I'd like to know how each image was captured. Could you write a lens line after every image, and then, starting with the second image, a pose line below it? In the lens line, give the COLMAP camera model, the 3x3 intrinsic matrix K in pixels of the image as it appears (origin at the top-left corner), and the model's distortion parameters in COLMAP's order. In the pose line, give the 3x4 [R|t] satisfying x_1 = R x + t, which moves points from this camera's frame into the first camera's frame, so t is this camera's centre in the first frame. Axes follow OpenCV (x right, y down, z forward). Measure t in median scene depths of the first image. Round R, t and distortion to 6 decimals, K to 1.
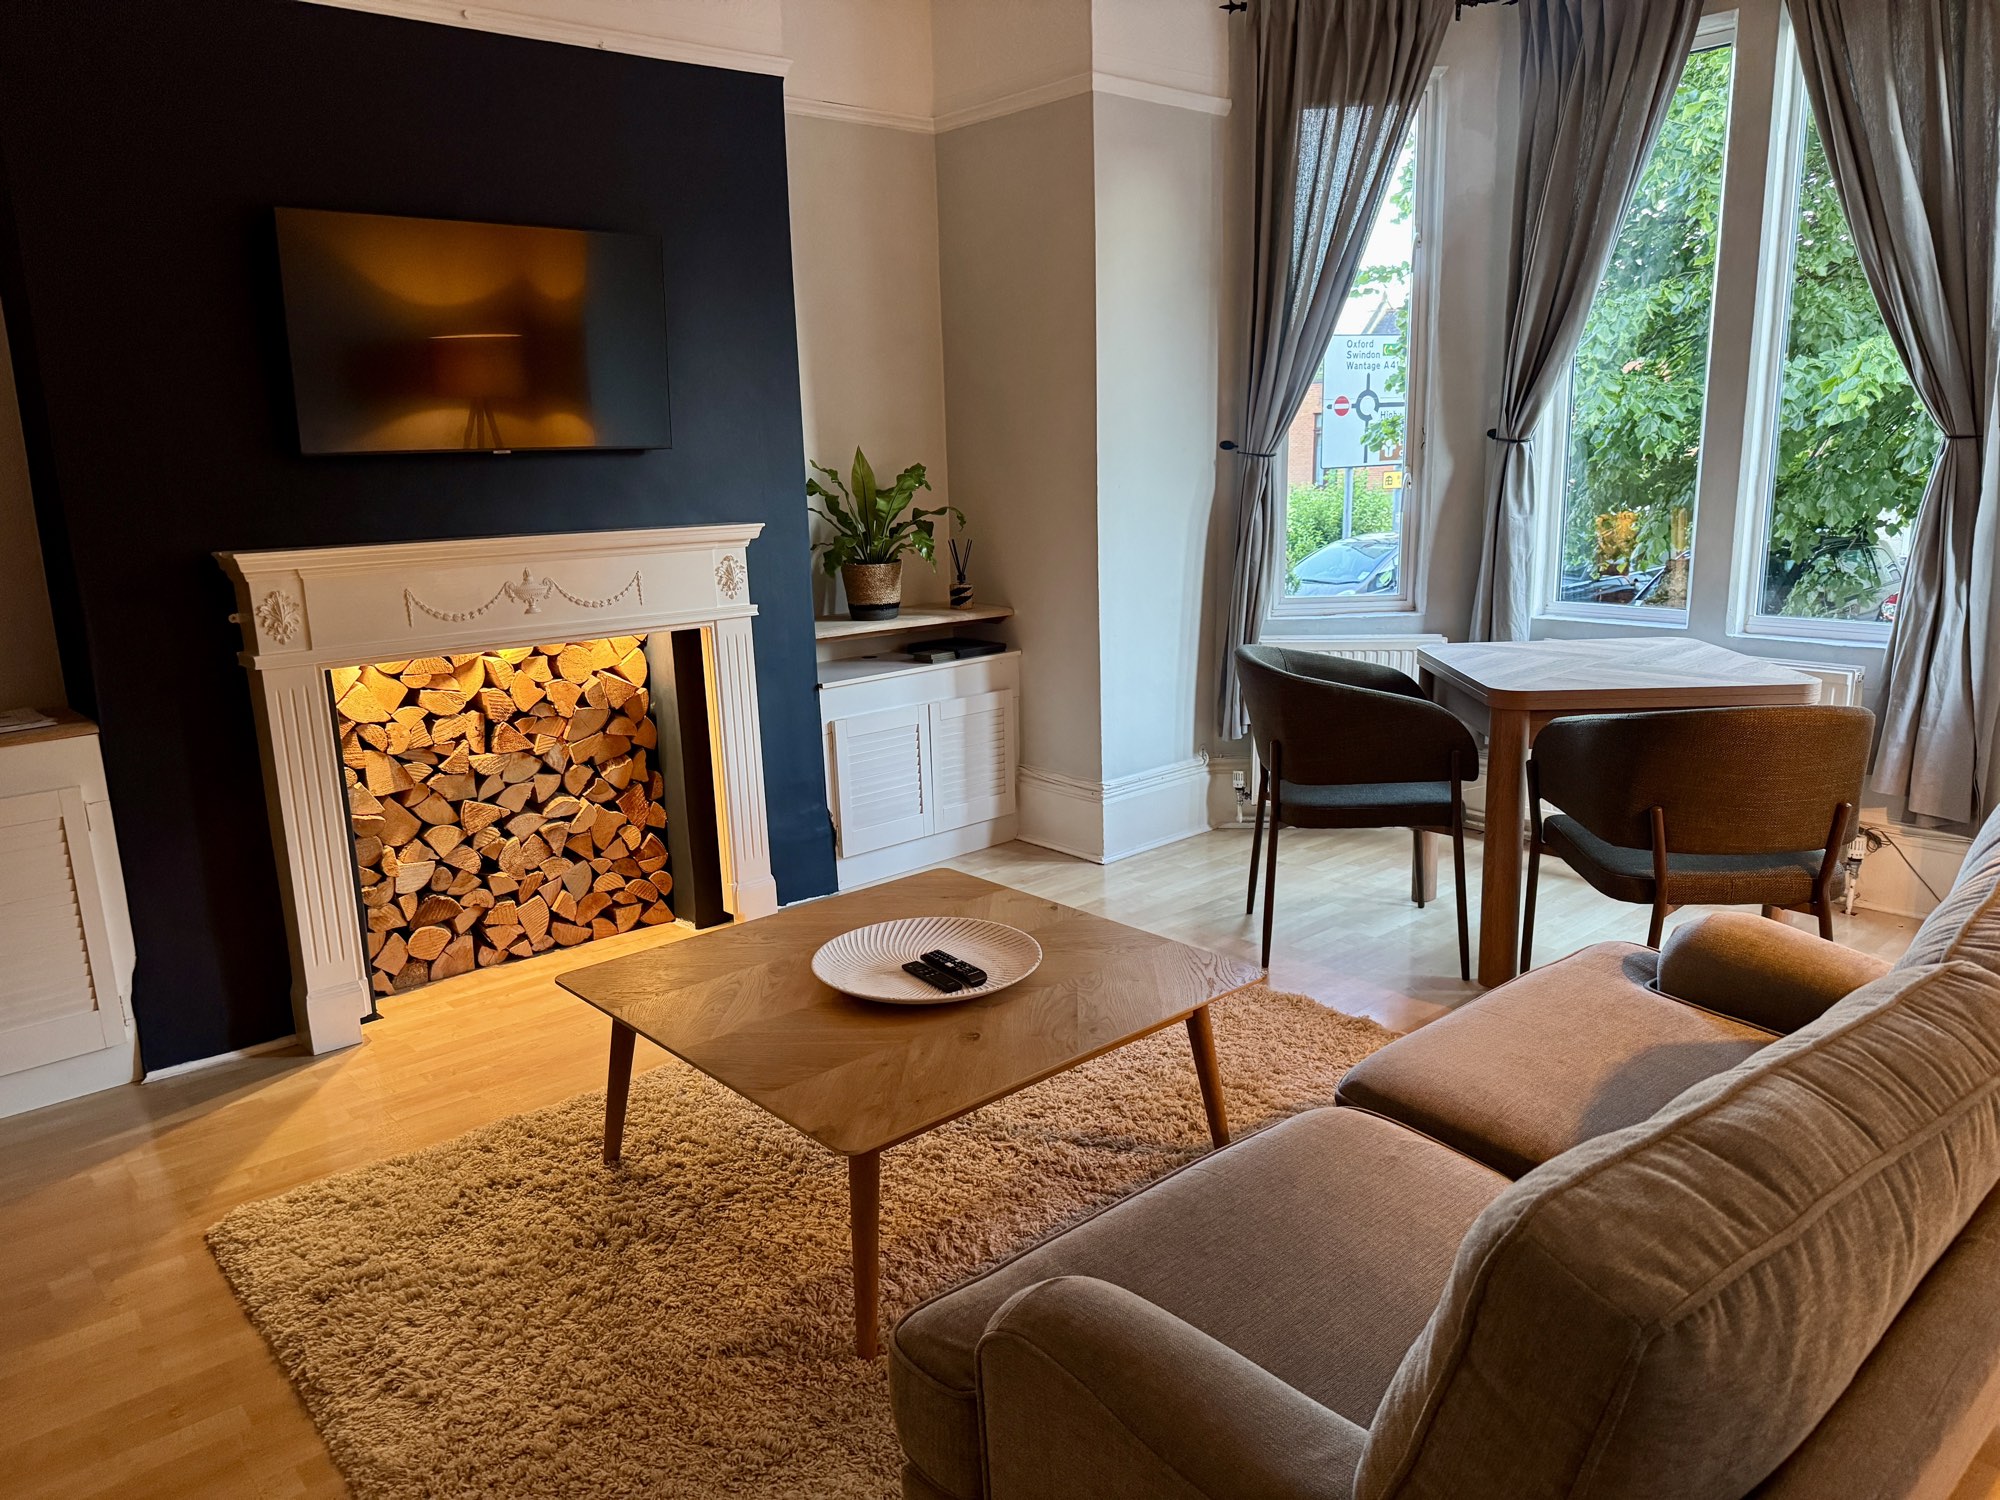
lens RADIAL K [[1395.3, 0, 1005.5], [0, 1395.3, 757.7], [0, 0, 1]] dist [0.131143, -0.220492]
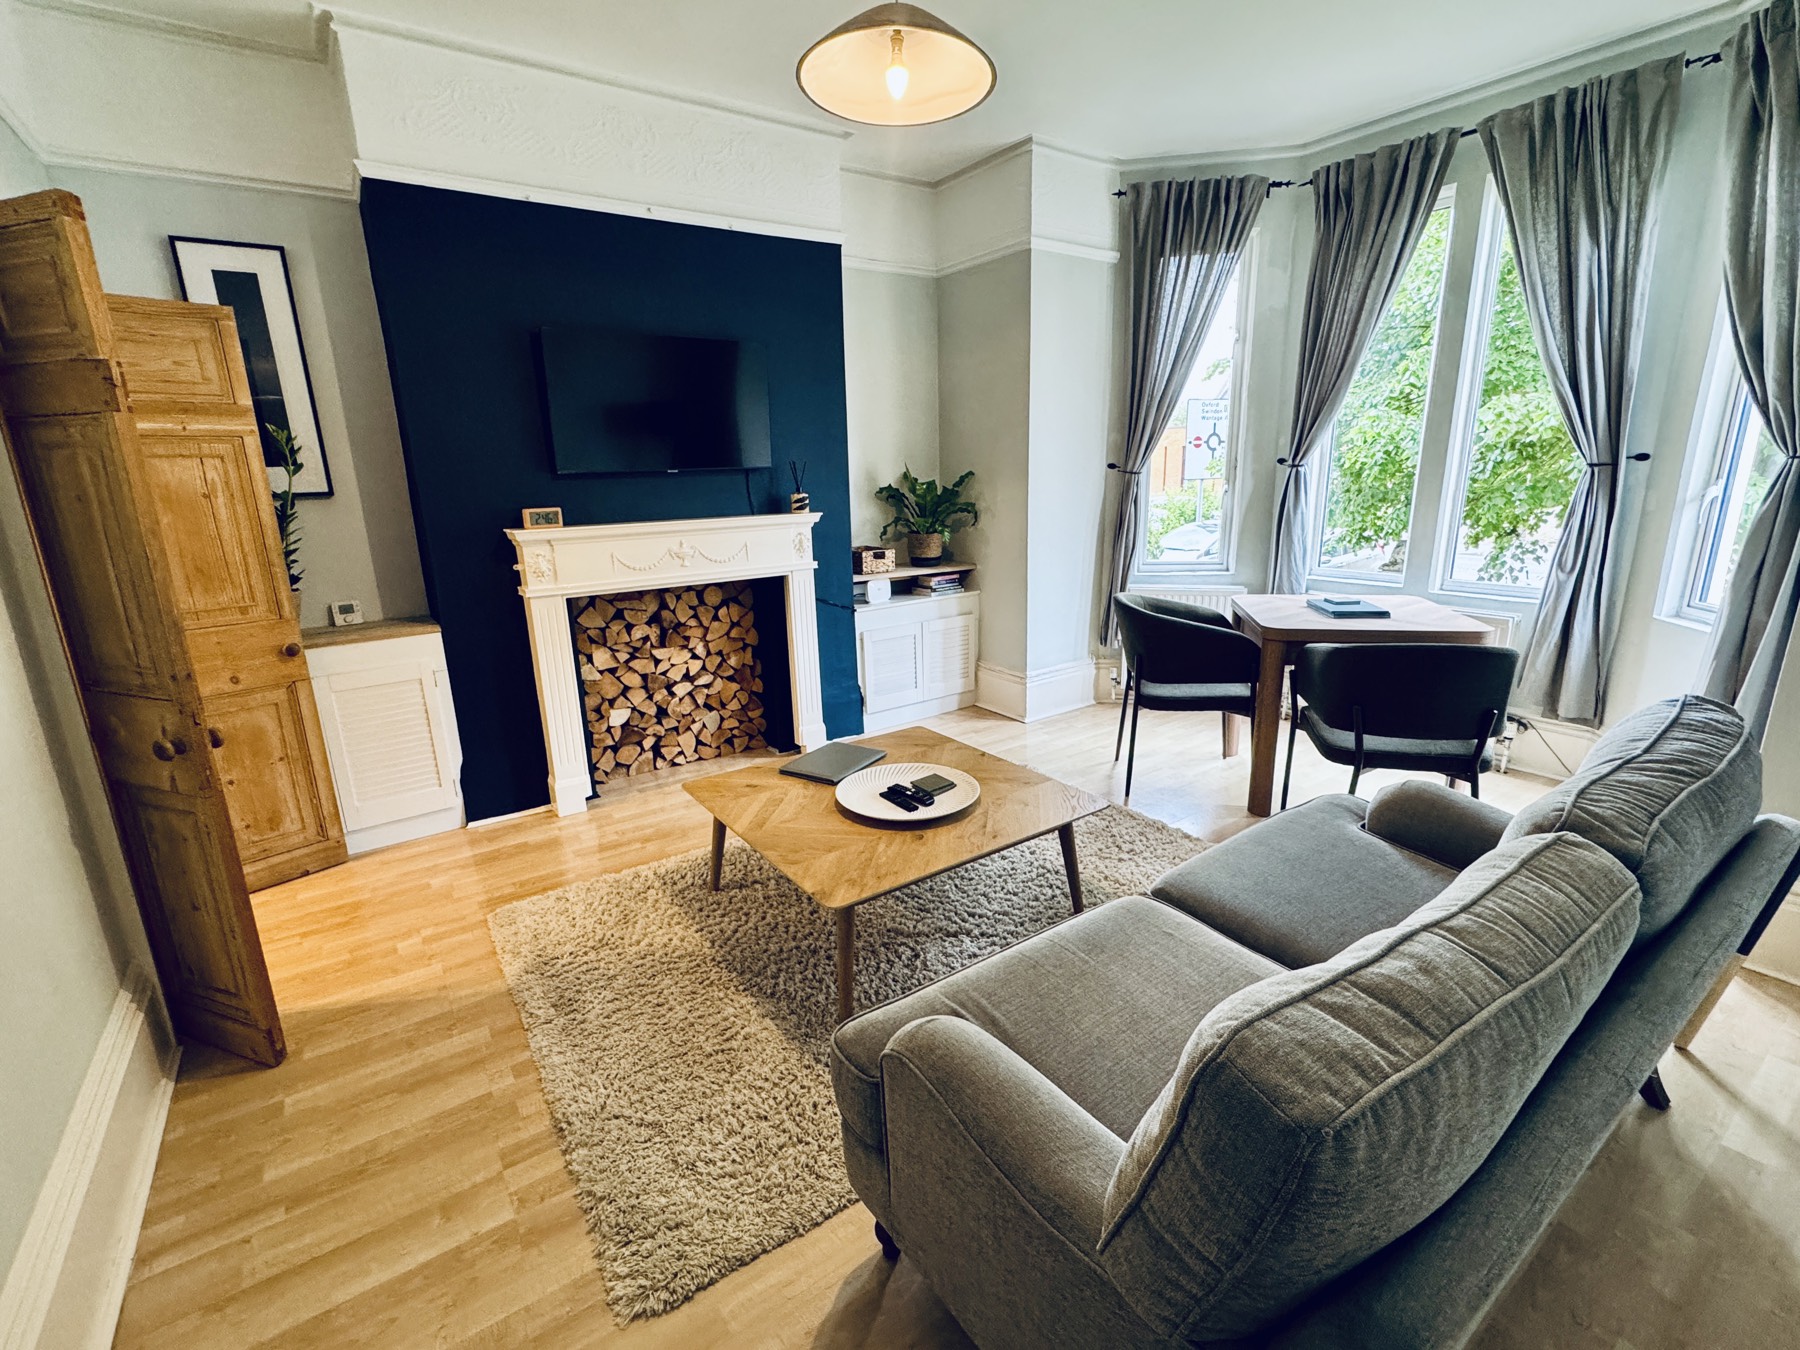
lens RADIAL K [[812.8, 0, 899.7], [0, 812.8, 677.3], [0, 0, 1]] dist [-0.003661, 0.000975]
pose [[0.993529, 0.031987, -0.108979, 0.033296], [-0.027726, 0.998799, 0.040390, -0.015046], [0.110140, -0.037107, 0.993223, 0.050833]]
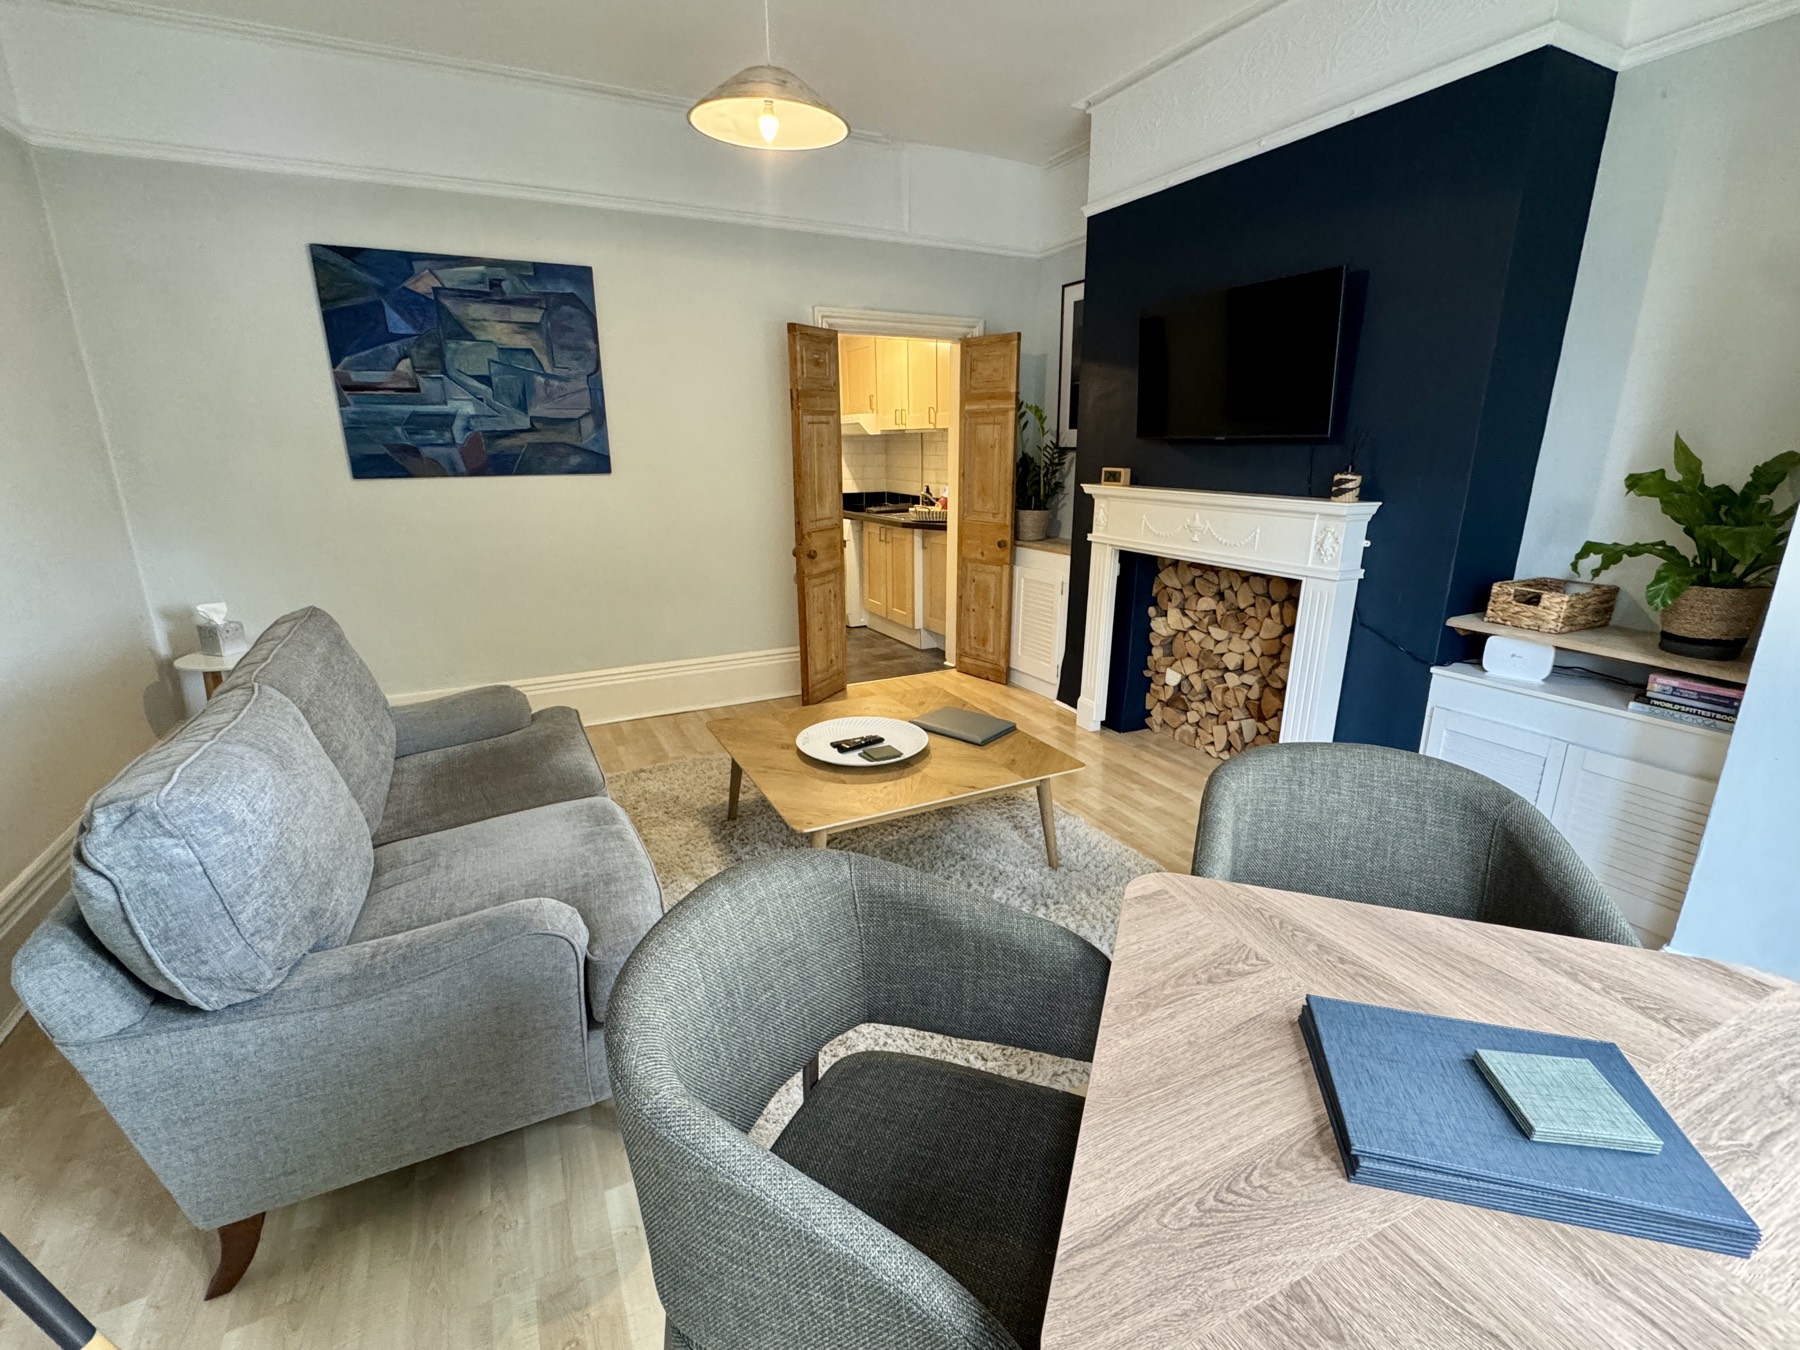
lens RADIAL K [[812.8, 0, 899.7], [0, 812.8, 677.3], [0, 0, 1]] dist [-0.003661, 0.000975]
pose [[-0.255445, 0.296194, -0.920335, 0.641810], [-0.201082, 0.914824, 0.350232, -0.215801], [0.945682, 0.274528, -0.174128, 0.889977]]
